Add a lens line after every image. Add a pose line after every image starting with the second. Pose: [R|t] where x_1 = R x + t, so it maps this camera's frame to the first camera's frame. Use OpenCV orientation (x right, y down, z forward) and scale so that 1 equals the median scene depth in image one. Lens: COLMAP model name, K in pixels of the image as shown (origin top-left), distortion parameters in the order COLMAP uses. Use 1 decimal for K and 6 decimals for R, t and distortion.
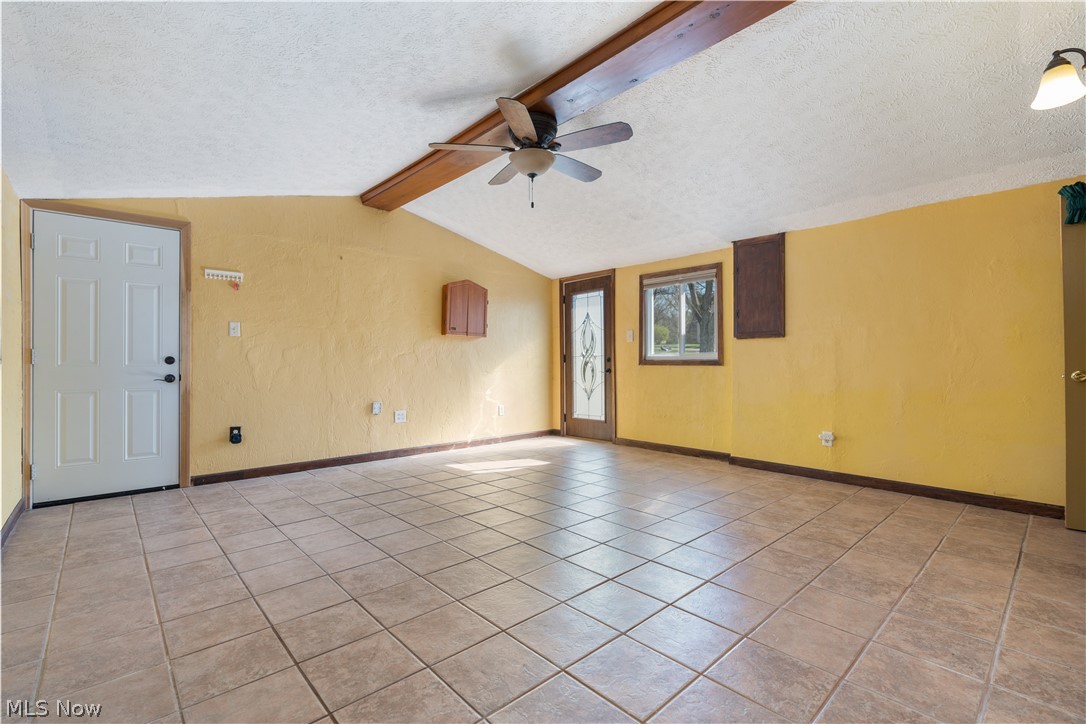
lens RADIAL K [[486.6, 0, 543.0], [0, 486.6, 362.0], [0, 0, 1]] dist [-0.003977, 0.000071]
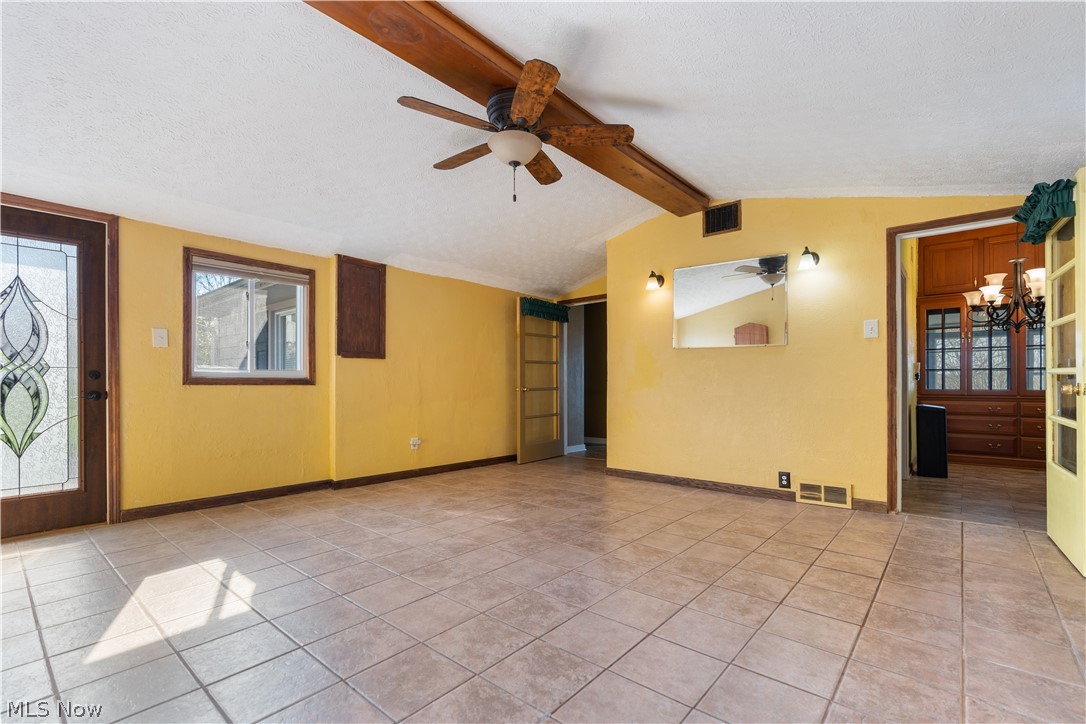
lens RADIAL K [[493.0, 0, 539.8], [0, 493.0, 379.2], [0, 0, 1]] dist [-0.005864, -0.000192]
pose [[-0.122027, 0.010949, 0.992466, -0.705495], [-0.003450, 0.999928, -0.011455, 0.006898], [-0.992521, -0.004822, -0.121980, 0.837127]]
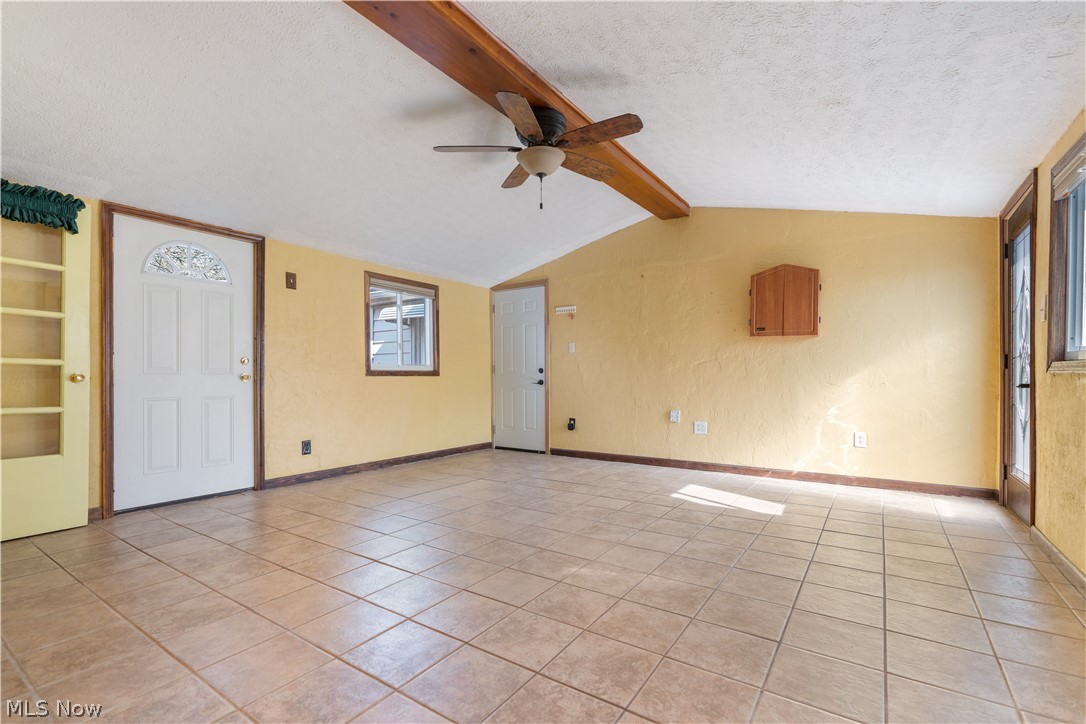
lens RADIAL K [[493.0, 0, 539.8], [0, 493.0, 379.2], [0, 0, 1]] dist [-0.005864, -0.000192]
pose [[0.226081, 0.008363, -0.974073, 0.731914], [0.004131, 0.999946, 0.009544, 0.008485], [0.974100, -0.006182, 0.226034, 0.611479]]
